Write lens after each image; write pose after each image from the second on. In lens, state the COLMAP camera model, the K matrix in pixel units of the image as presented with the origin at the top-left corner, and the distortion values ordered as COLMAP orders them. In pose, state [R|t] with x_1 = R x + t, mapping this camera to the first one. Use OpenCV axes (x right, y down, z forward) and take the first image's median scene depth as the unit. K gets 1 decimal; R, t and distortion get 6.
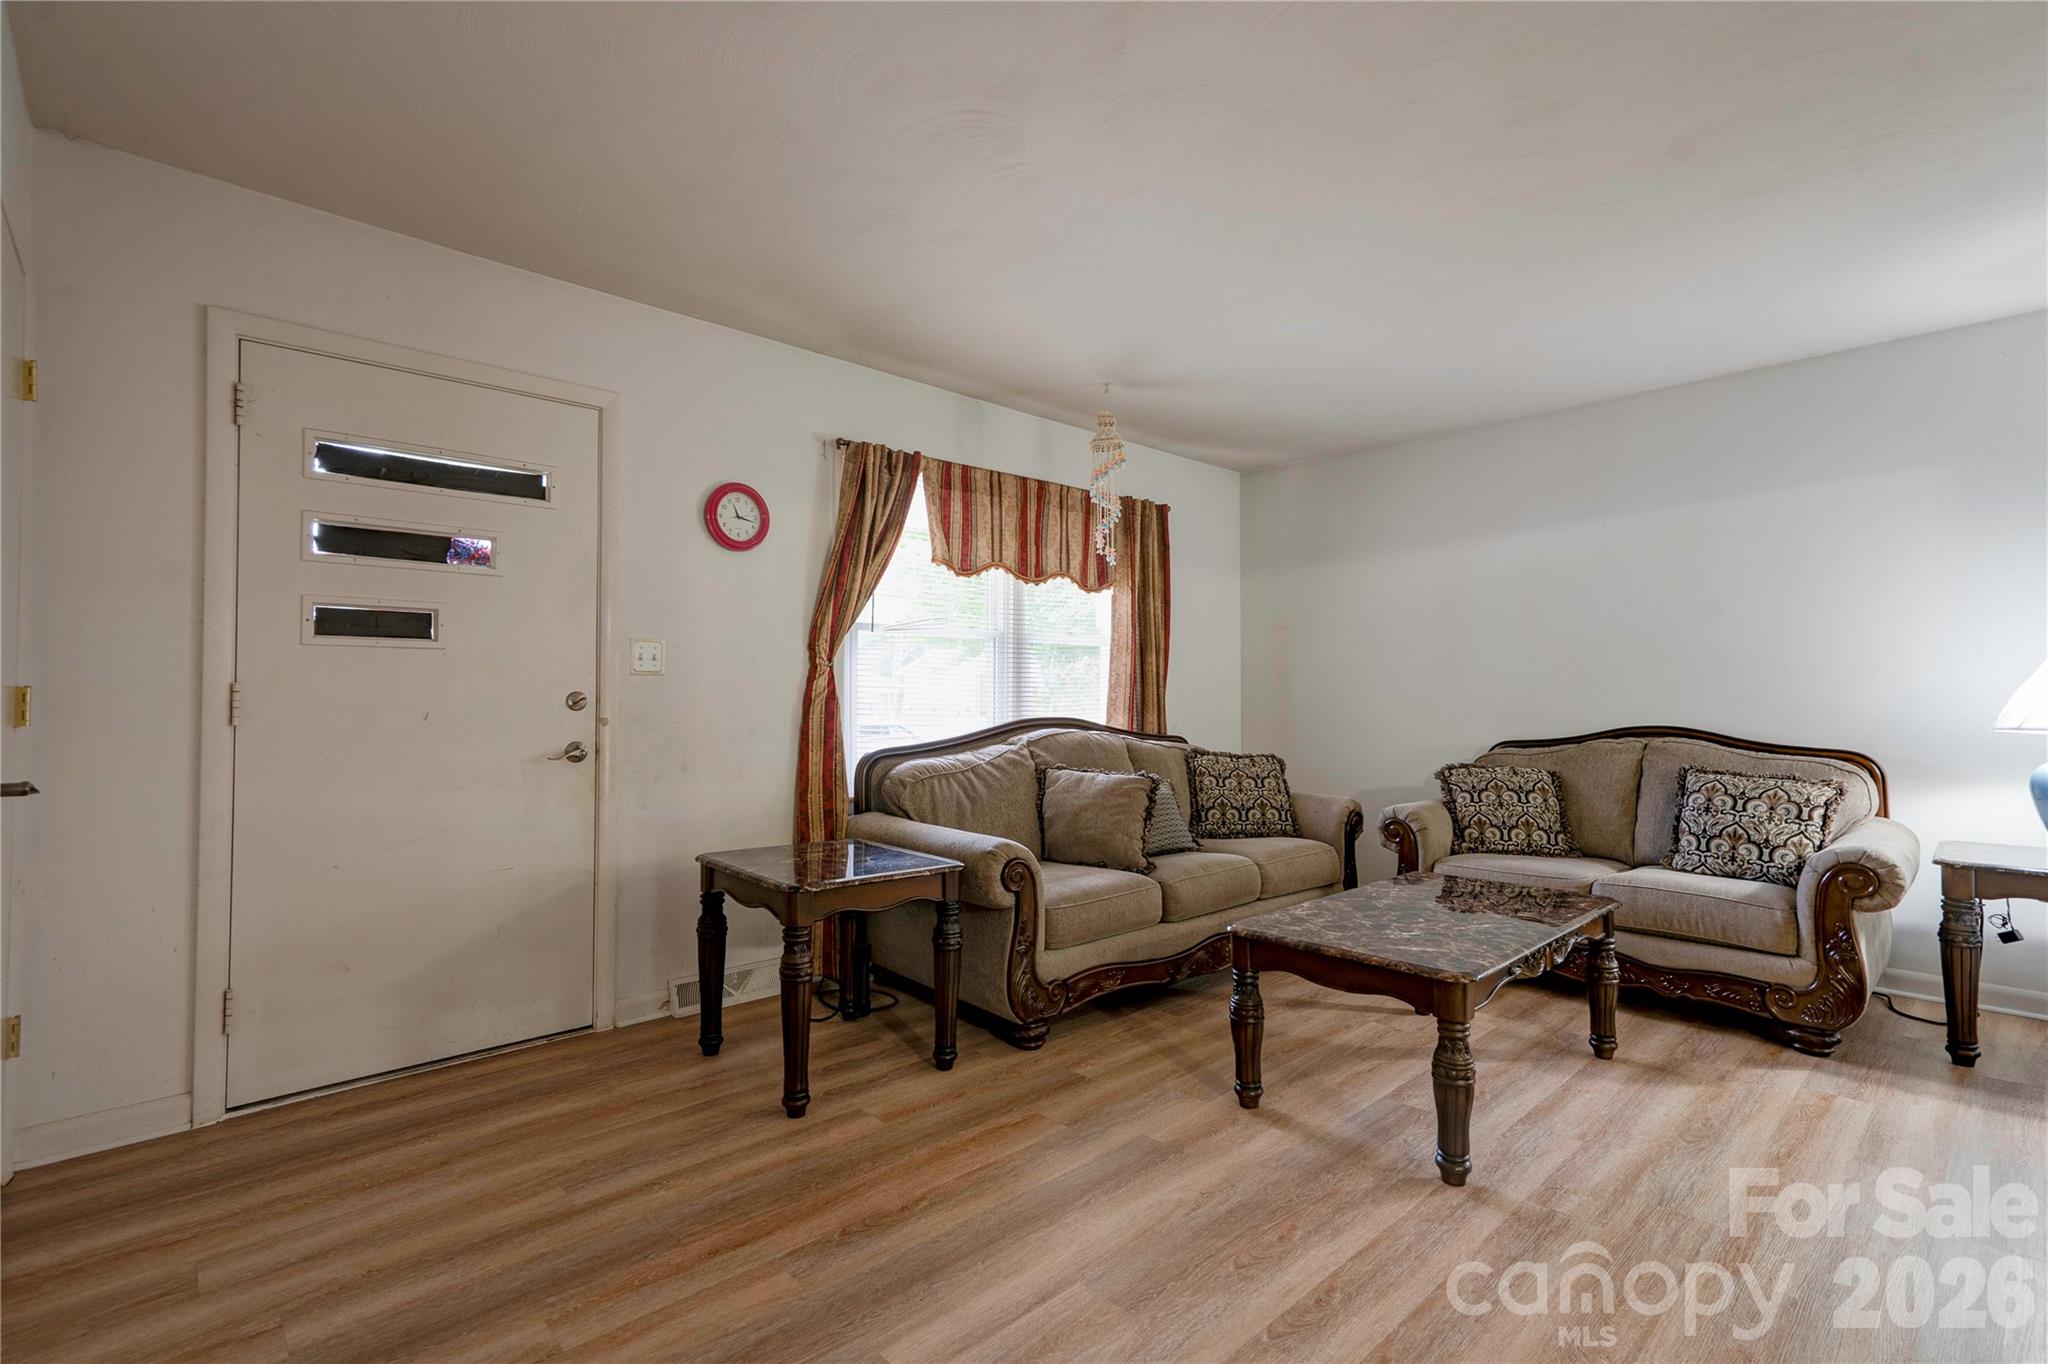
lens RADIAL K [[939.7, 0, 1016.7], [0, 939.7, 676.2], [0, 0, 1]] dist [-0.007721, 0.012663]
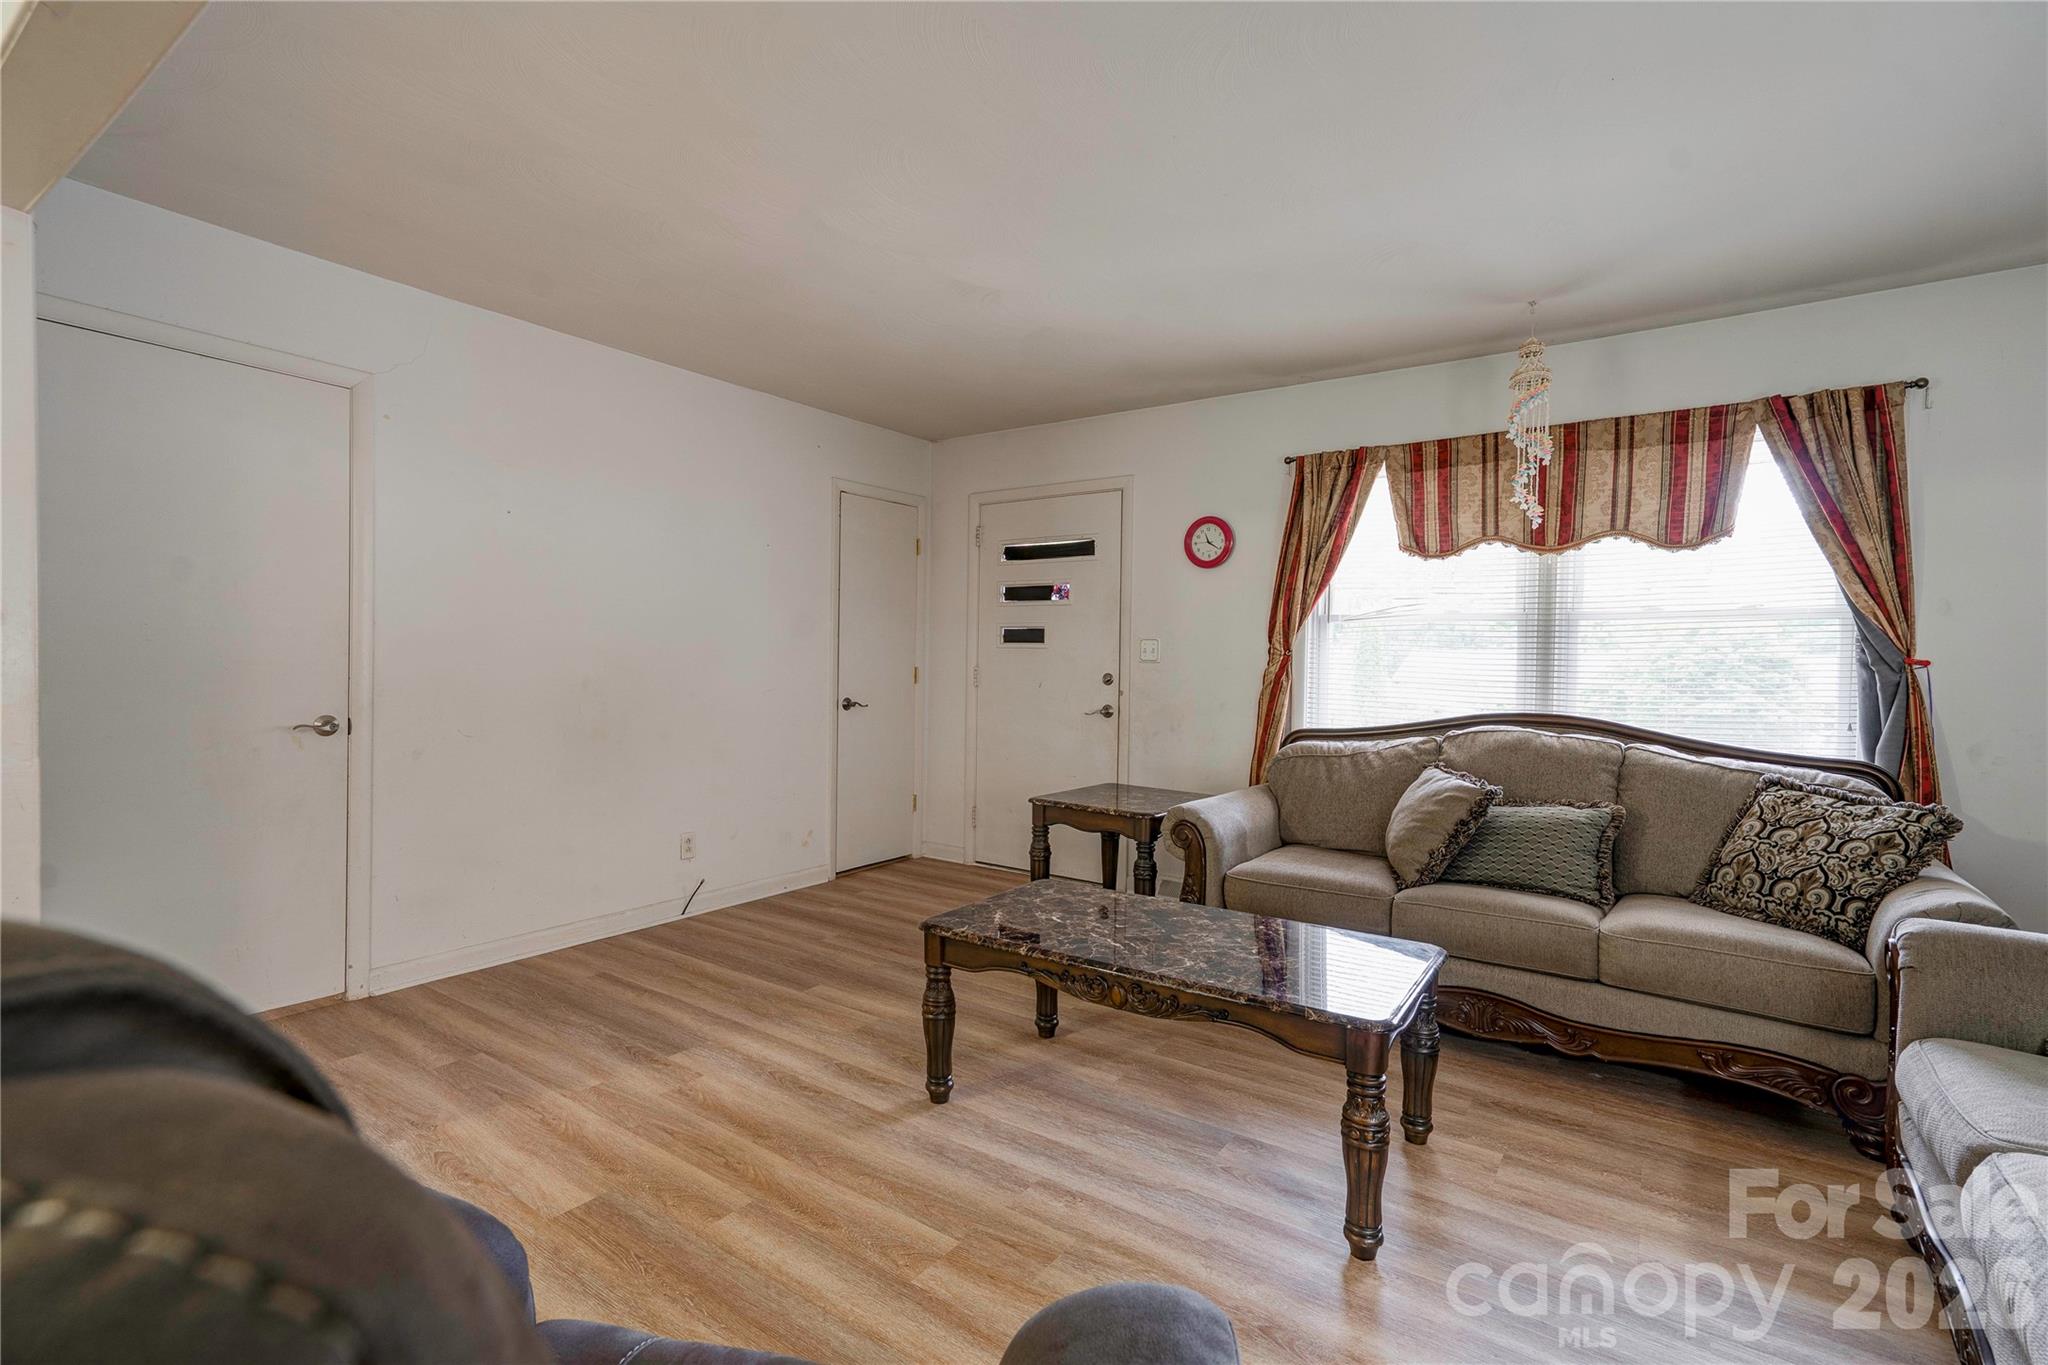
lens RADIAL K [[939.7, 0, 1007.9], [0, 939.7, 675.8], [0, 0, 1]] dist [-0.007721, 0.012663]
pose [[0.197400, 0.018995, -0.980139, 0.864340], [0.002731, 0.999798, 0.019926, -0.009021], [0.980319, -0.006611, 0.197308, 0.428872]]
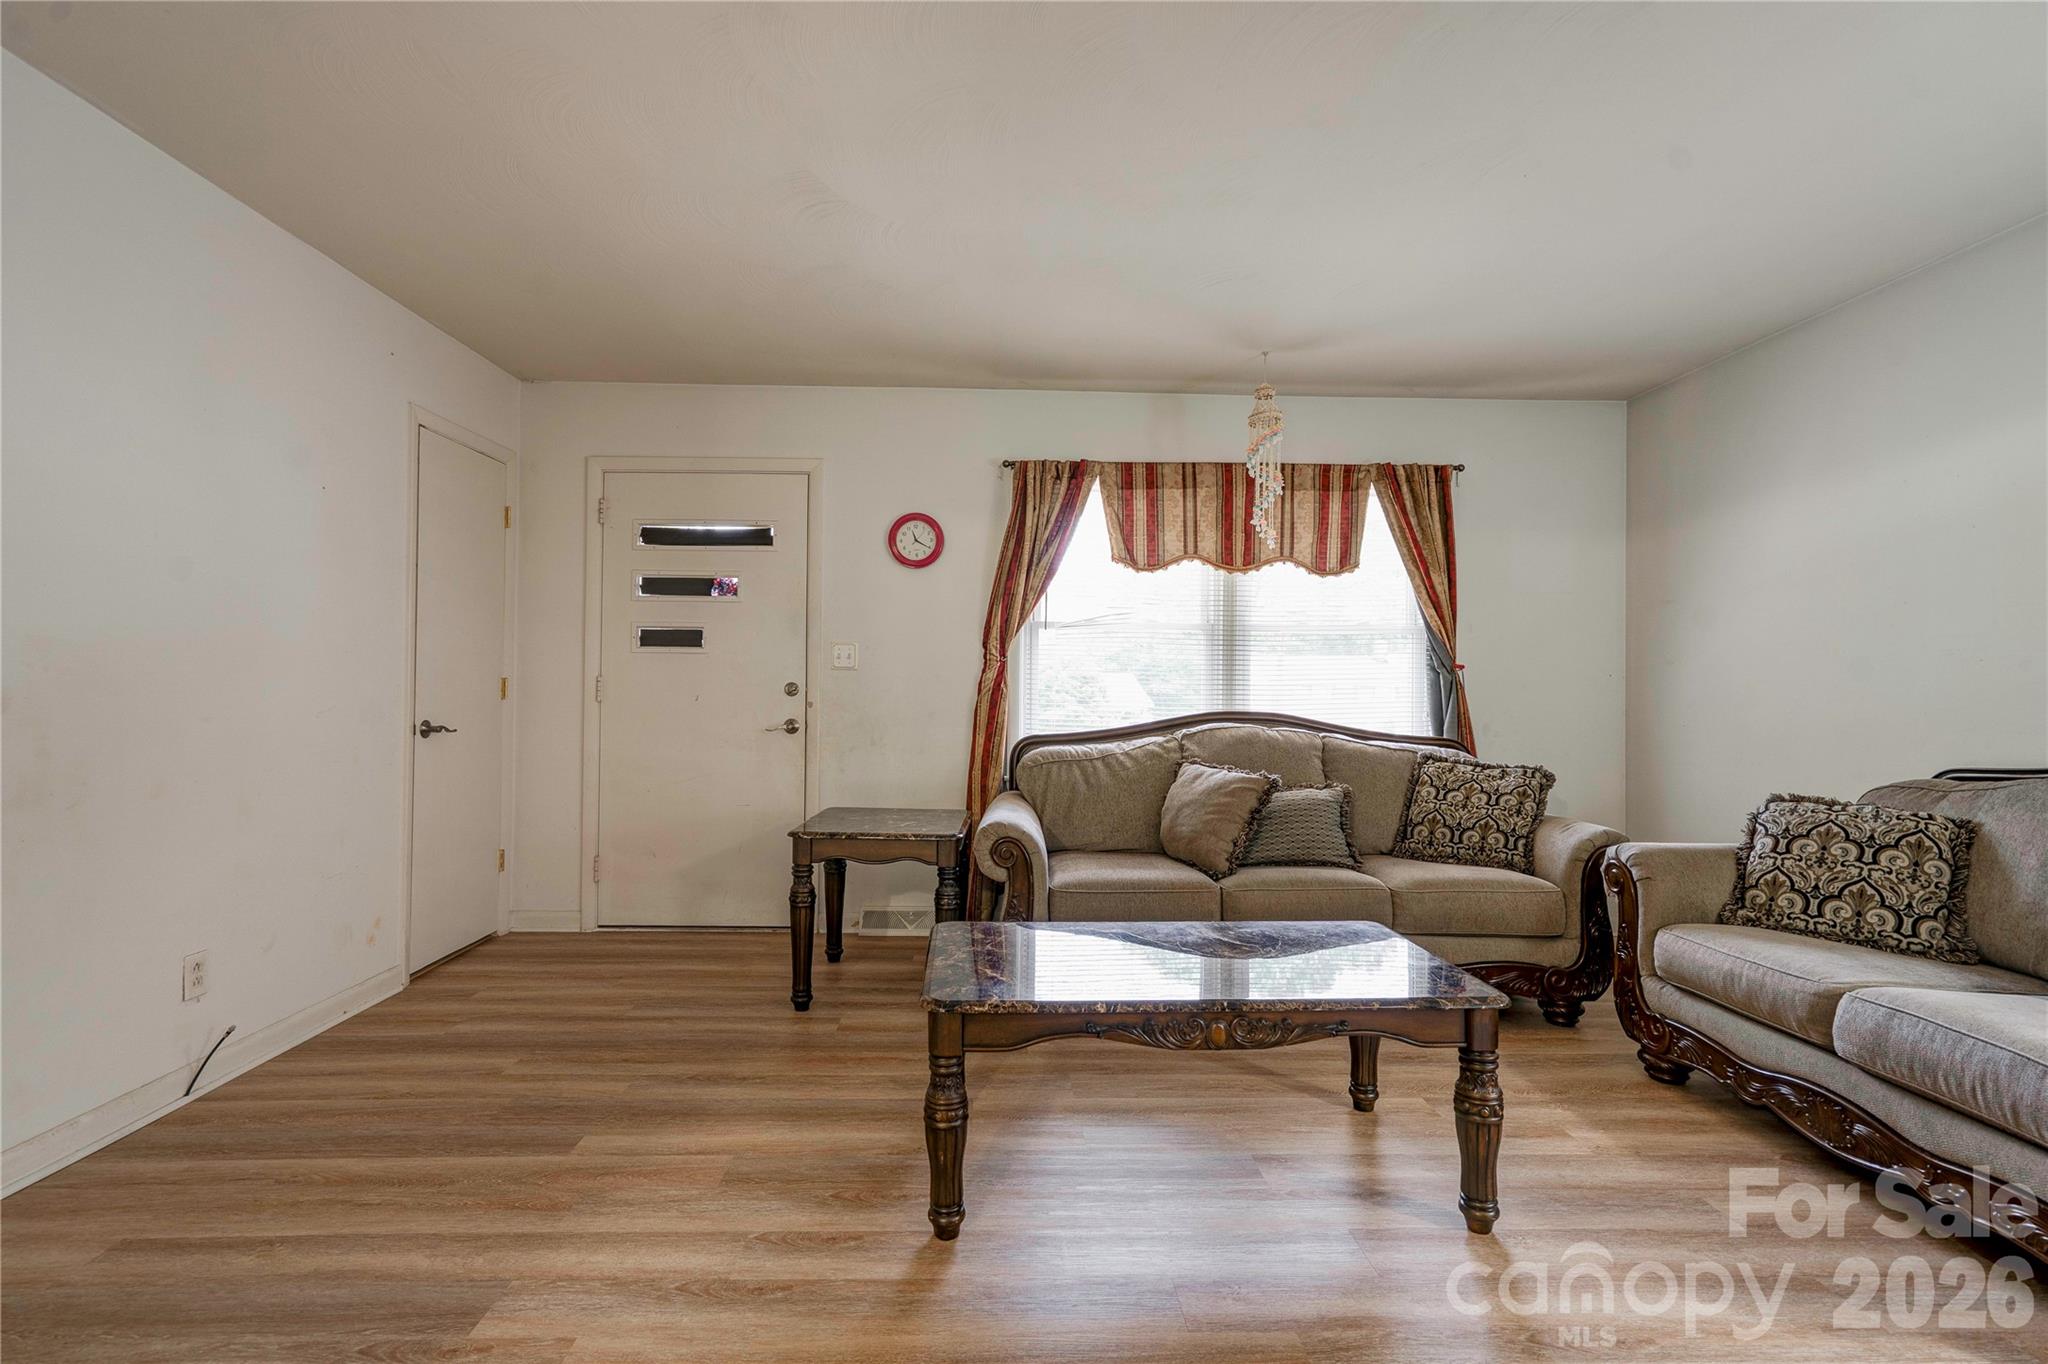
lens RADIAL K [[939.7, 0, 1013.5], [0, 939.7, 672.4], [0, 0, 1]] dist [-0.007721, 0.012663]
pose [[0.750027, -0.005206, -0.661387, 0.561268], [0.004573, 0.999986, -0.002684, 0.006099], [0.661391, -0.001012, 0.750040, 0.150746]]
